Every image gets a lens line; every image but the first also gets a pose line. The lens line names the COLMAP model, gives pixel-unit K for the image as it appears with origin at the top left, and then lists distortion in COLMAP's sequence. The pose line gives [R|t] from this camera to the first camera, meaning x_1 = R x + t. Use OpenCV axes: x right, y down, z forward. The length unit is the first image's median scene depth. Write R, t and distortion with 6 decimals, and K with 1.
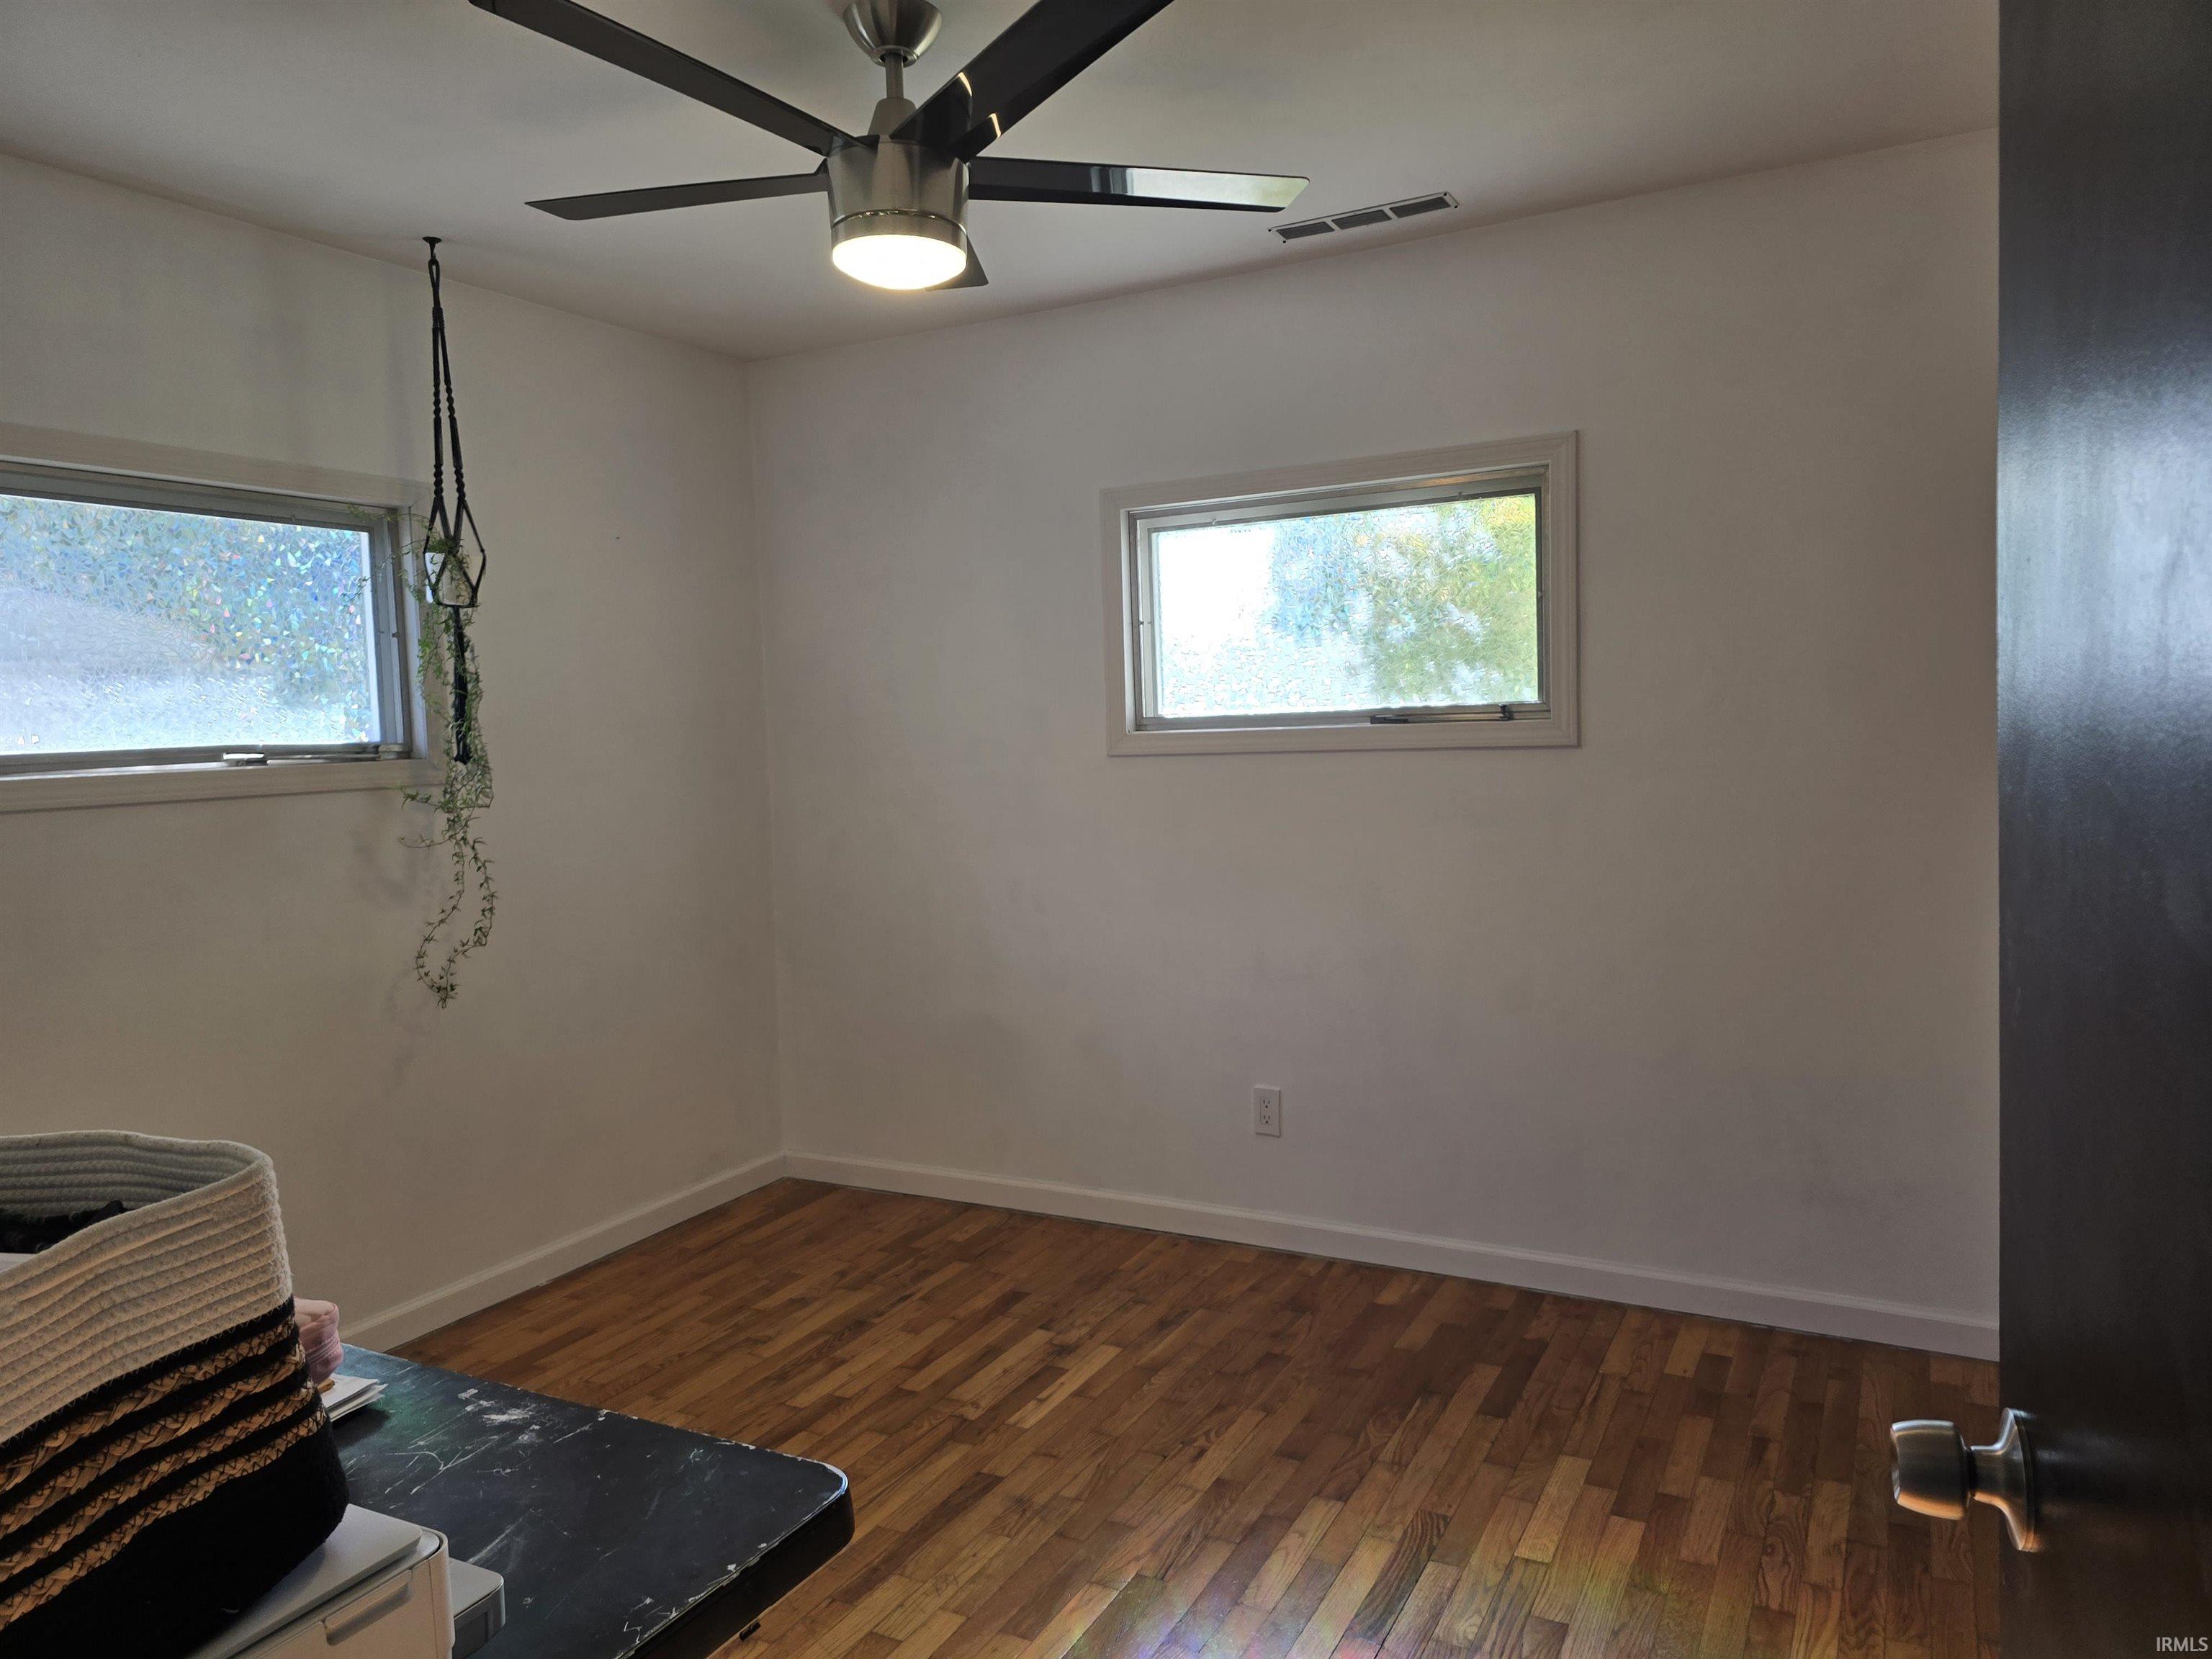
lens RADIAL K [[1503.4, 0, 1106.7], [0, 1503.4, 796.8], [0, 0, 1]] dist [0.066711, -0.083332]
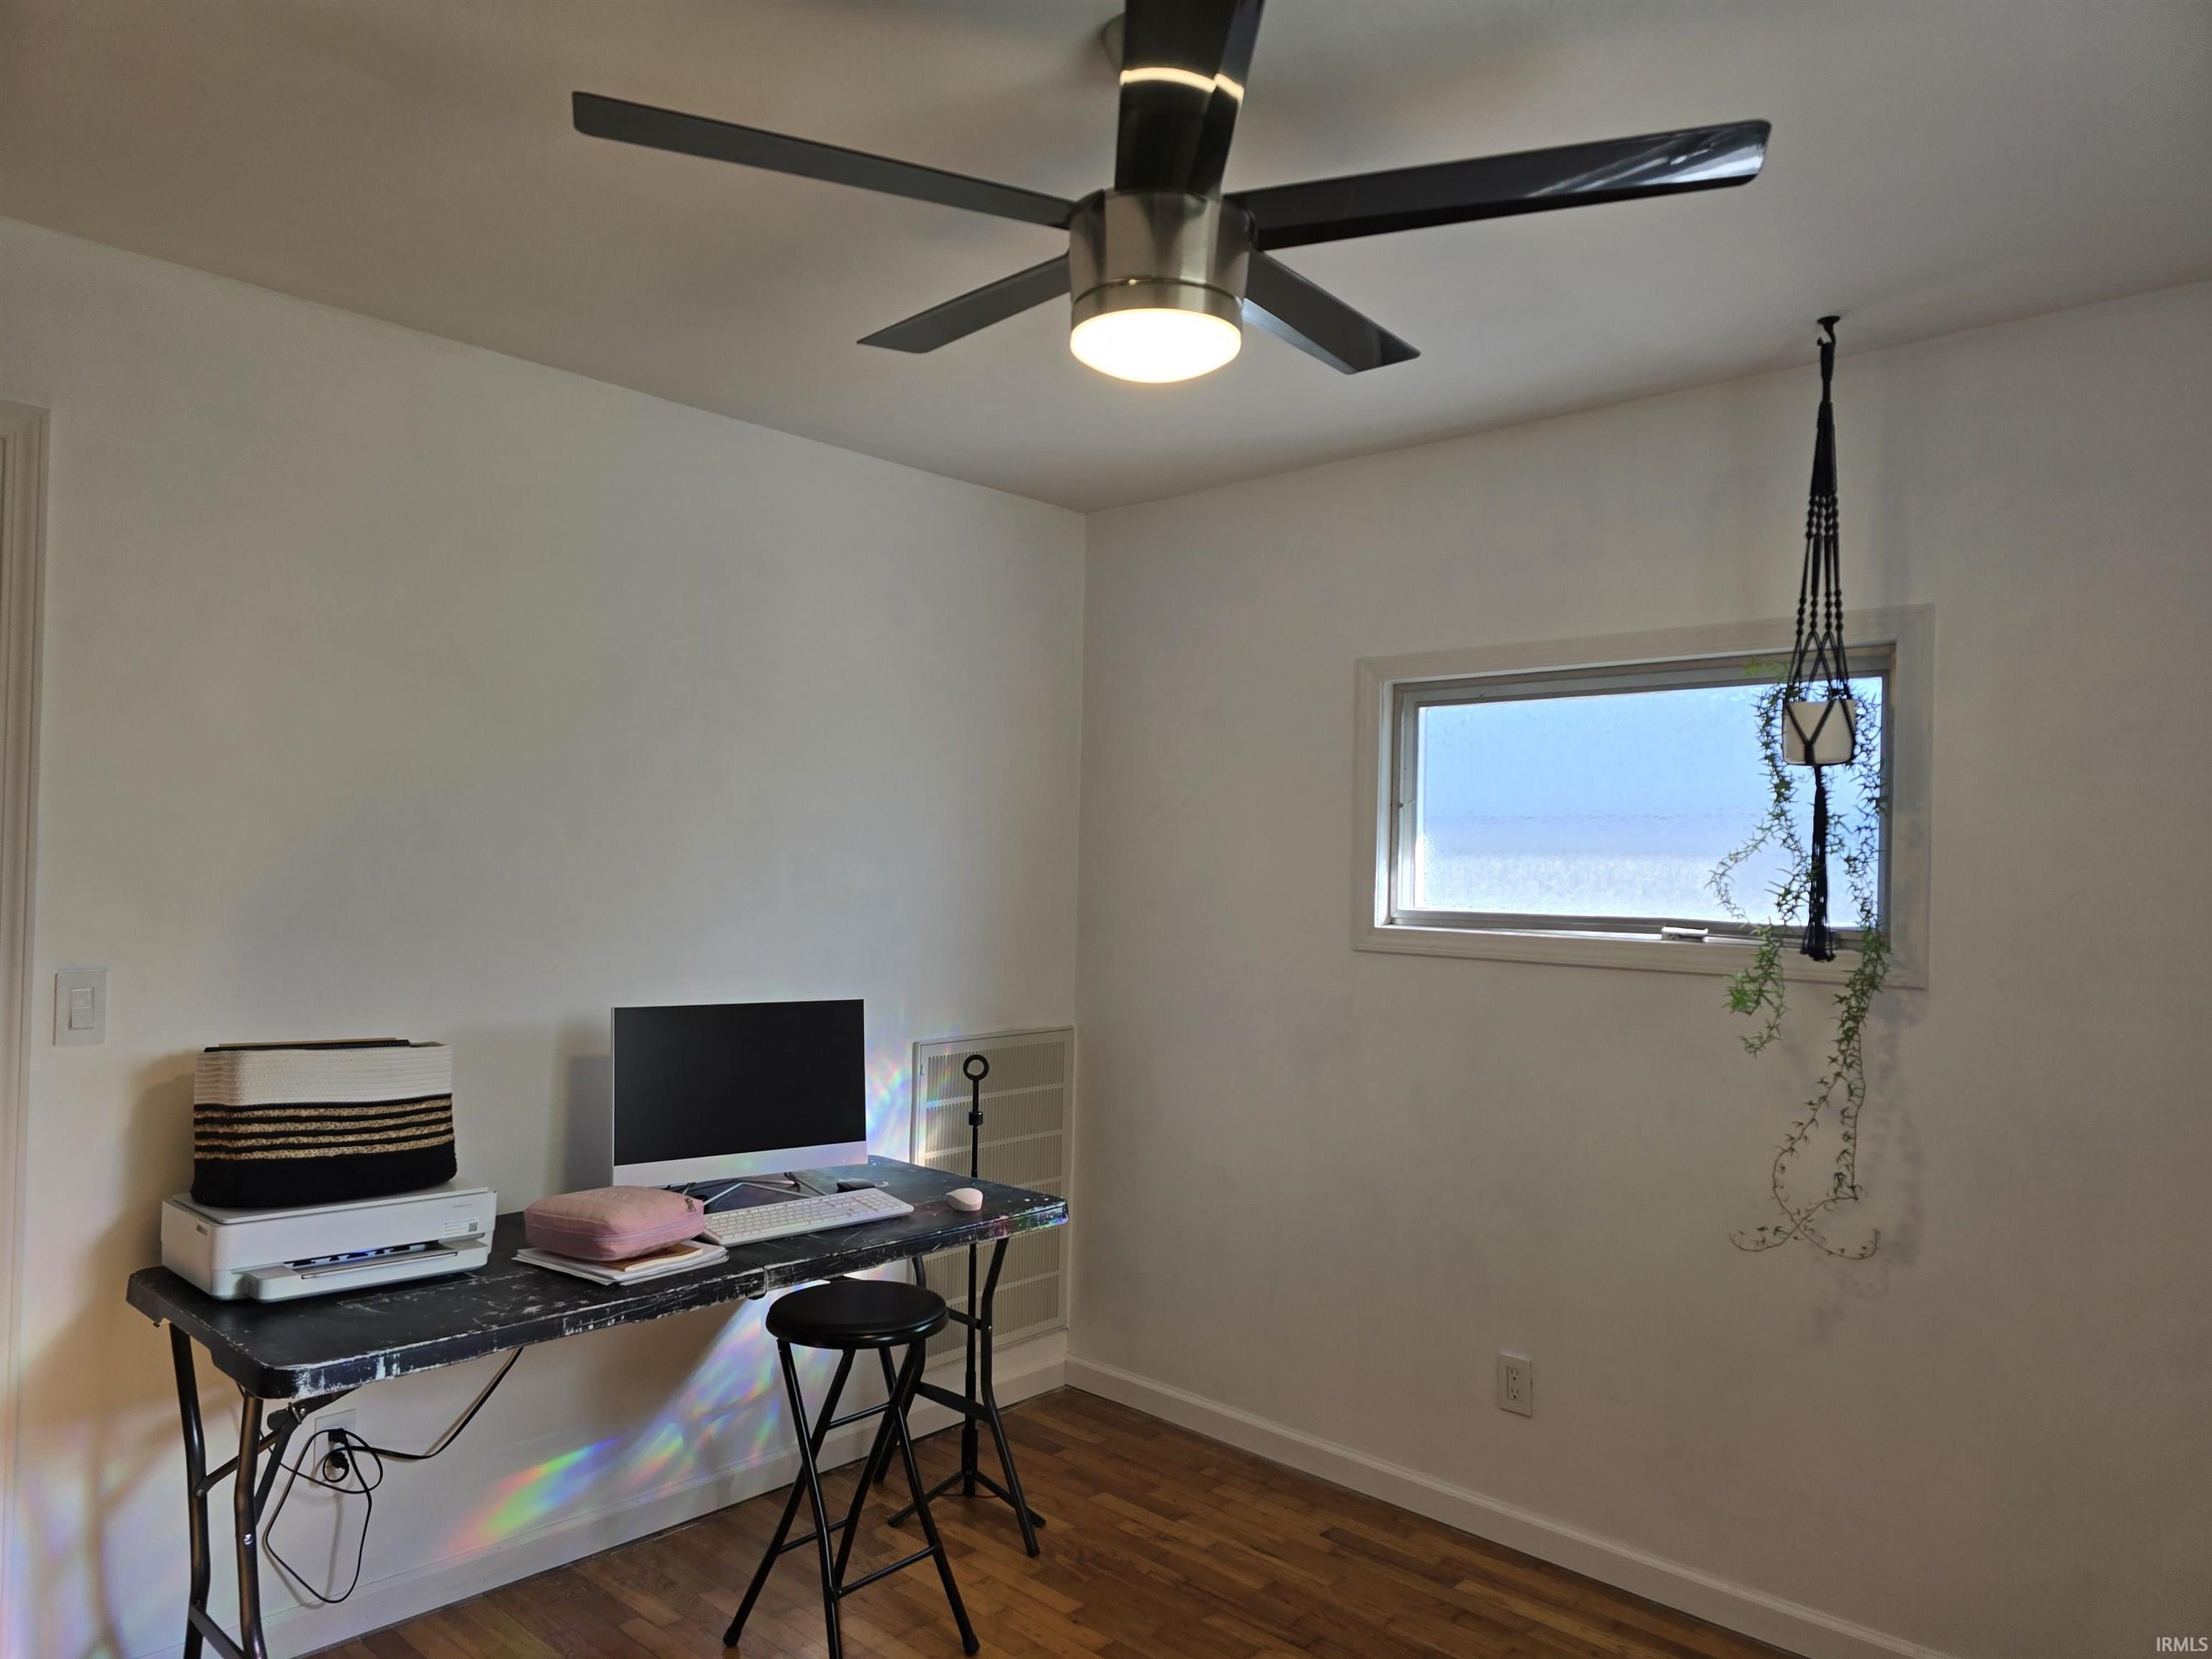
lens RADIAL K [[1485.1, 0, 1087.6], [0, 1485.1, 831.9], [0, 0, 1]] dist [0.065311, -0.055520]
pose [[-0.250851, 0.001081, -0.968025, 0.468873], [-0.066261, 0.997635, 0.018285, -0.083299], [0.965755, 0.068729, -0.250186, 0.878089]]
